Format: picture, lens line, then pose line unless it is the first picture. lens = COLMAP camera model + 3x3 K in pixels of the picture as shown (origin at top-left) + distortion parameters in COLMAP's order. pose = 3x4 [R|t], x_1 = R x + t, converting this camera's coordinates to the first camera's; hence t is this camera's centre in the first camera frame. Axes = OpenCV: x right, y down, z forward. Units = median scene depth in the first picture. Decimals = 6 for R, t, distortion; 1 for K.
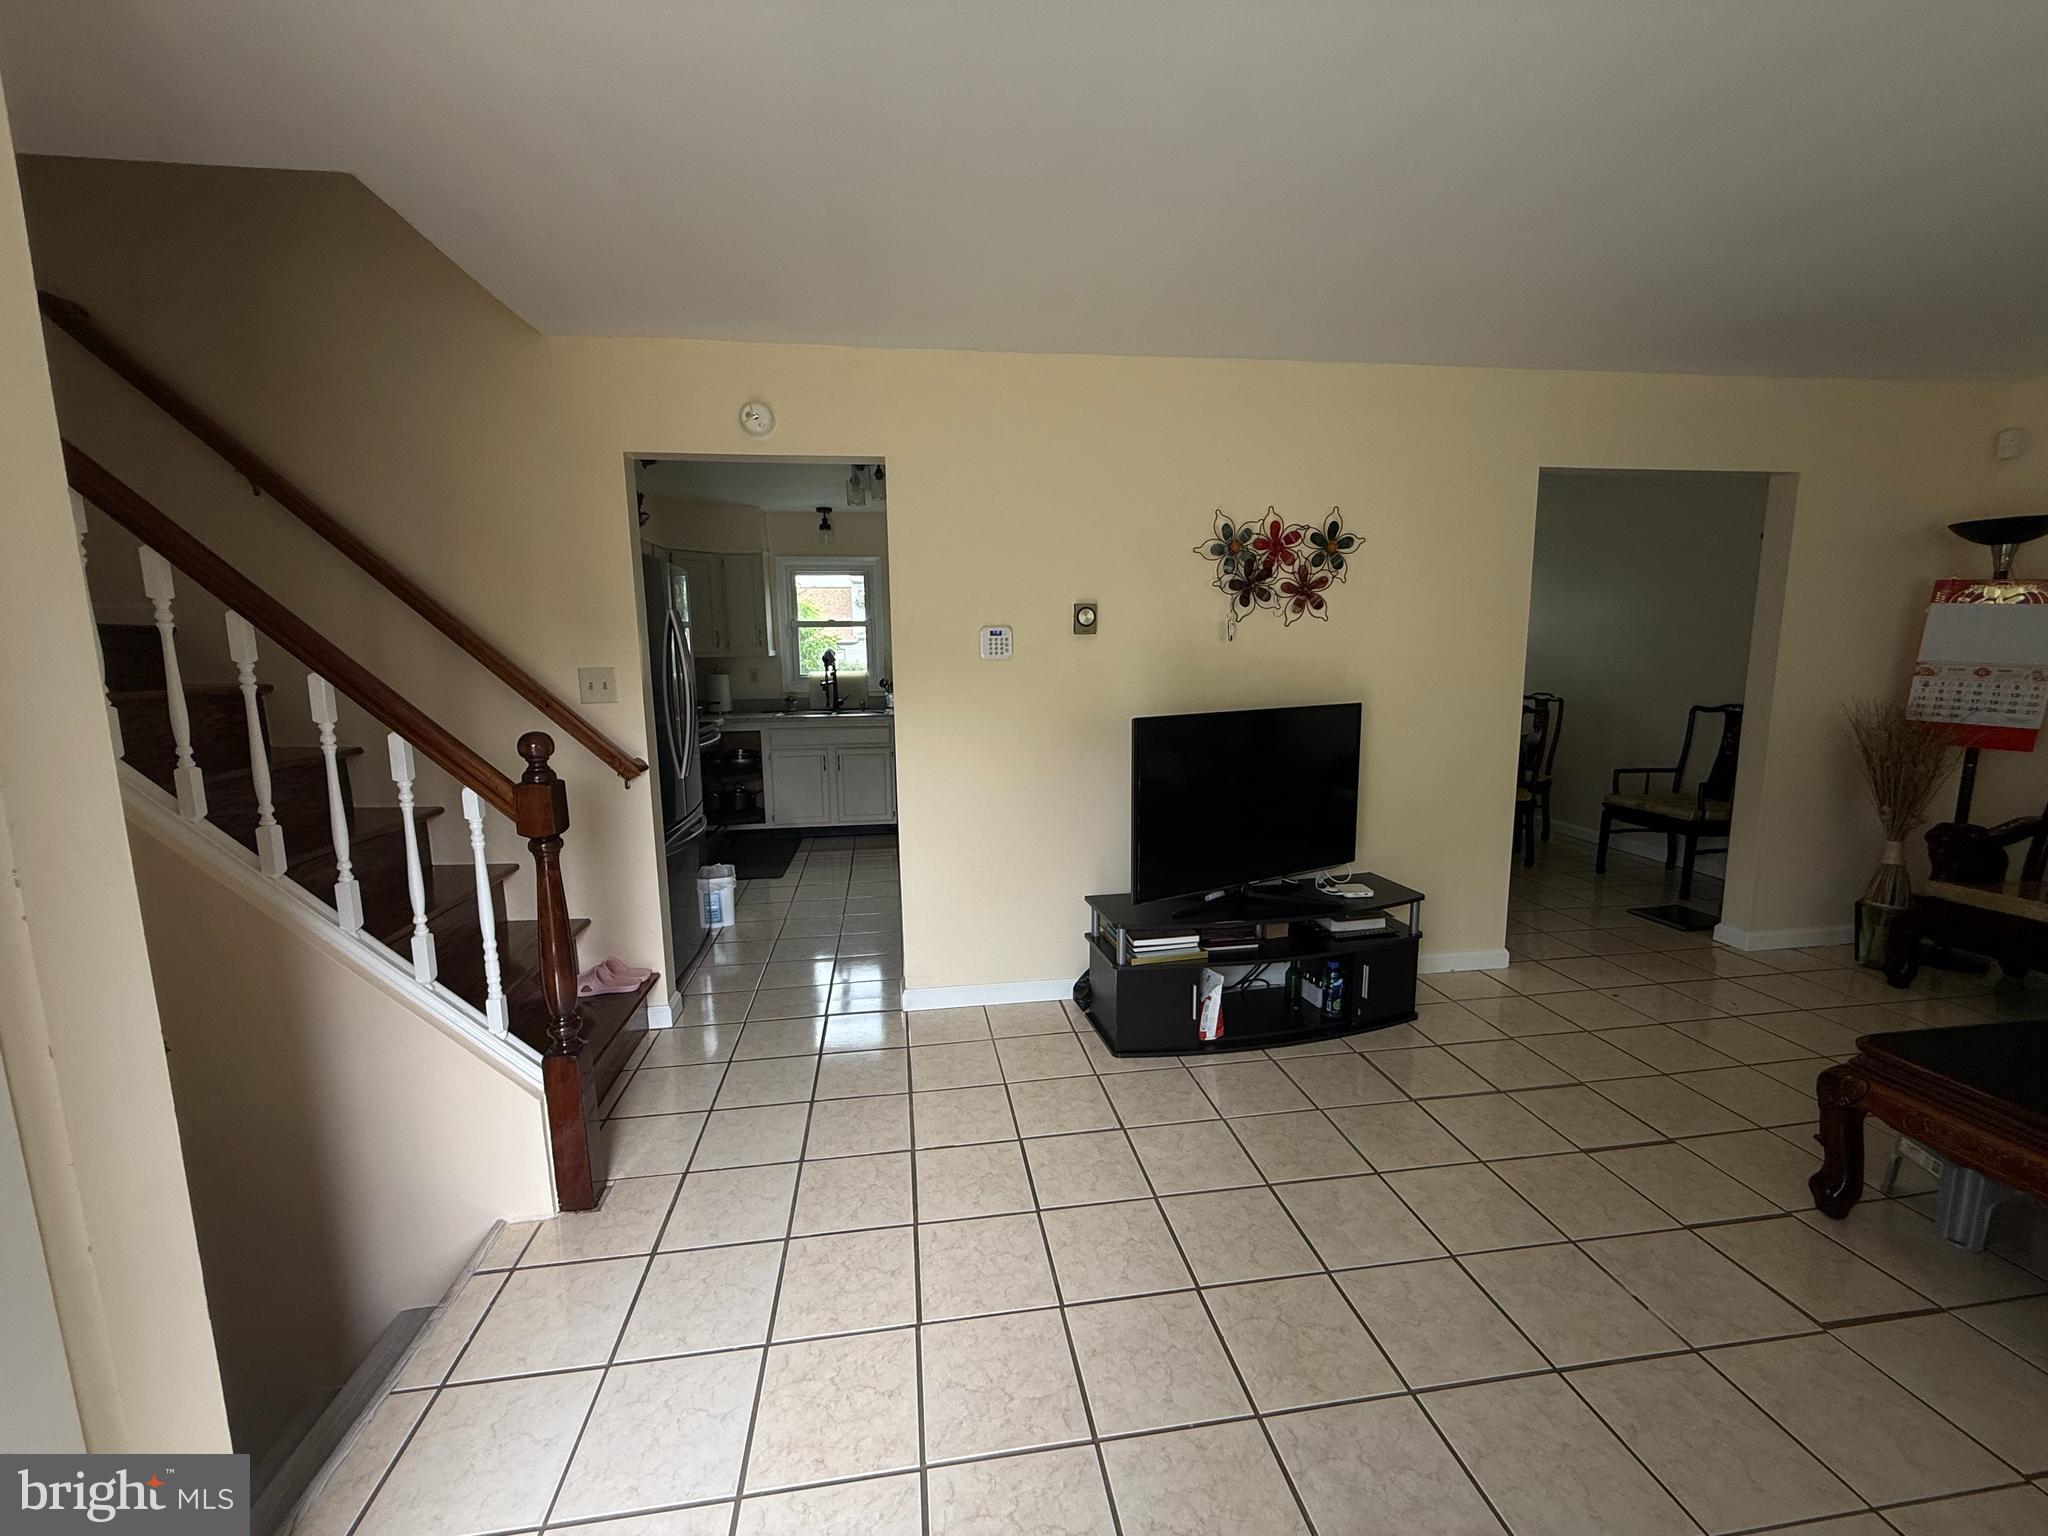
lens RADIAL K [[818.4, 0, 1019.6], [0, 818.4, 770.6], [0, 0, 1]] dist [-0.007850, 0.000264]
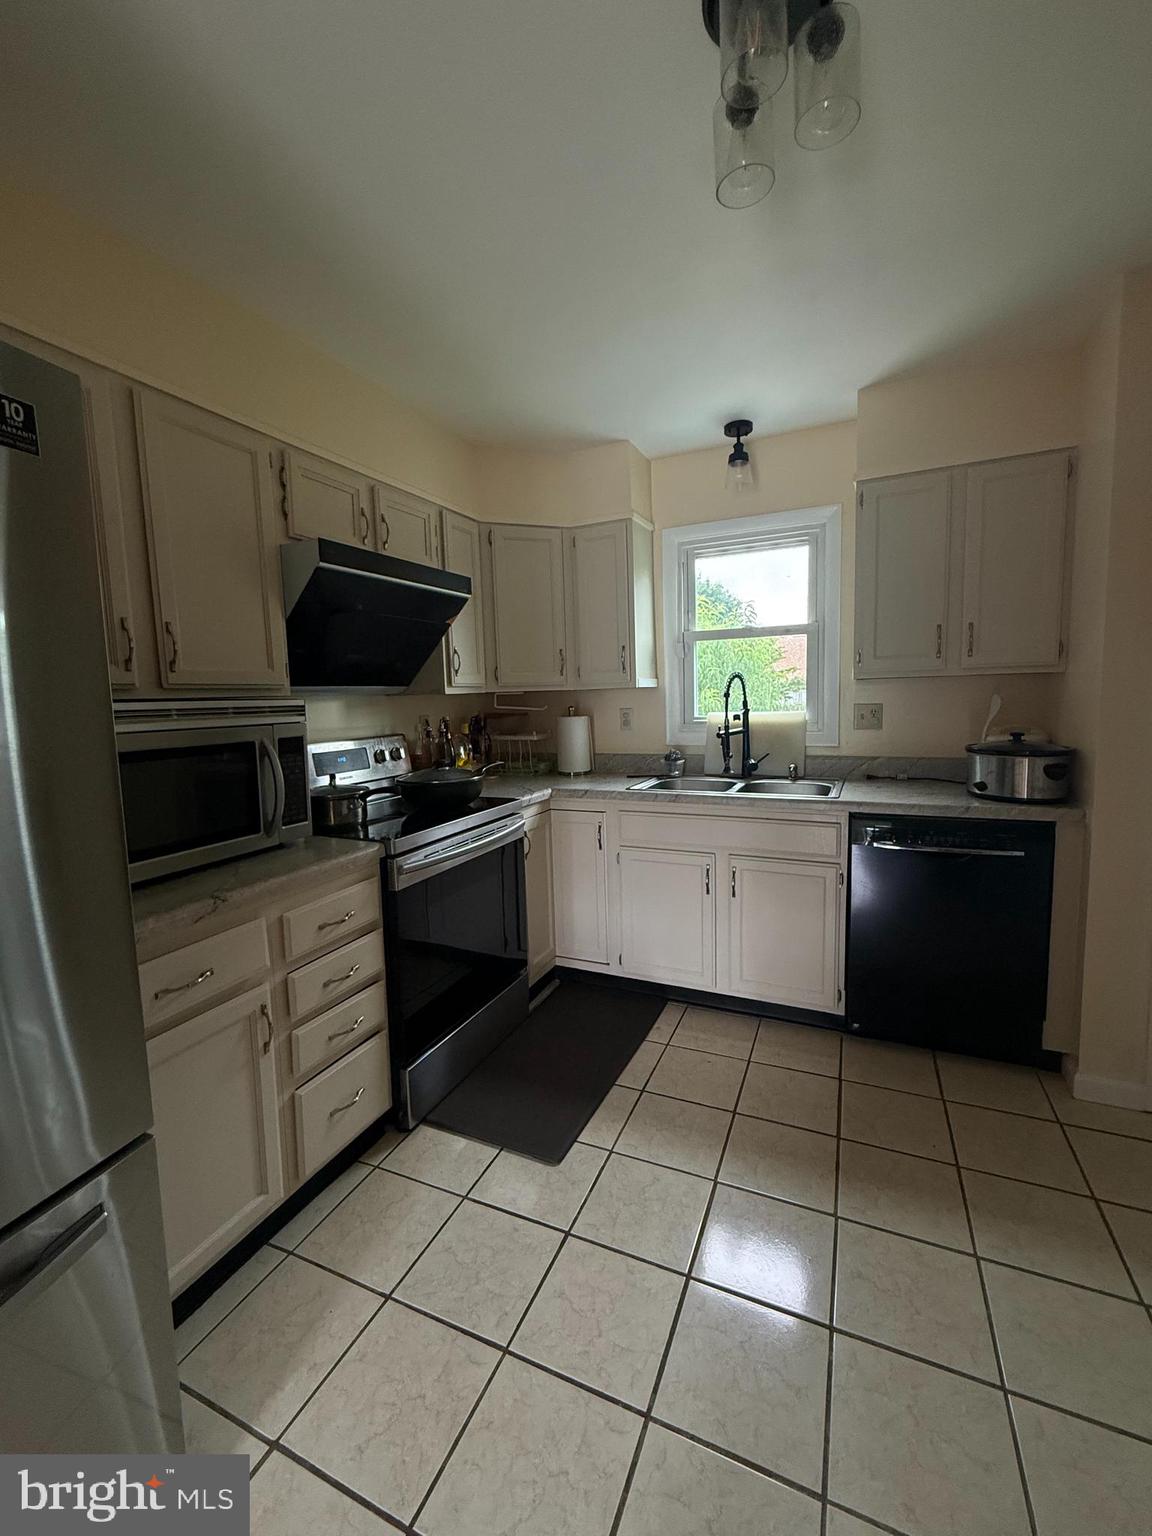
lens RADIAL K [[613.8, 0, 580.5], [0, 613.8, 759.8], [0, 0, 1]] dist [-0.007850, 0.000264]
pose [[0.844103, 0.045523, -0.534245, -0.091696], [-0.063064, 0.997903, -0.014610, -0.074437], [0.532459, 0.046024, 0.845203, 0.574236]]
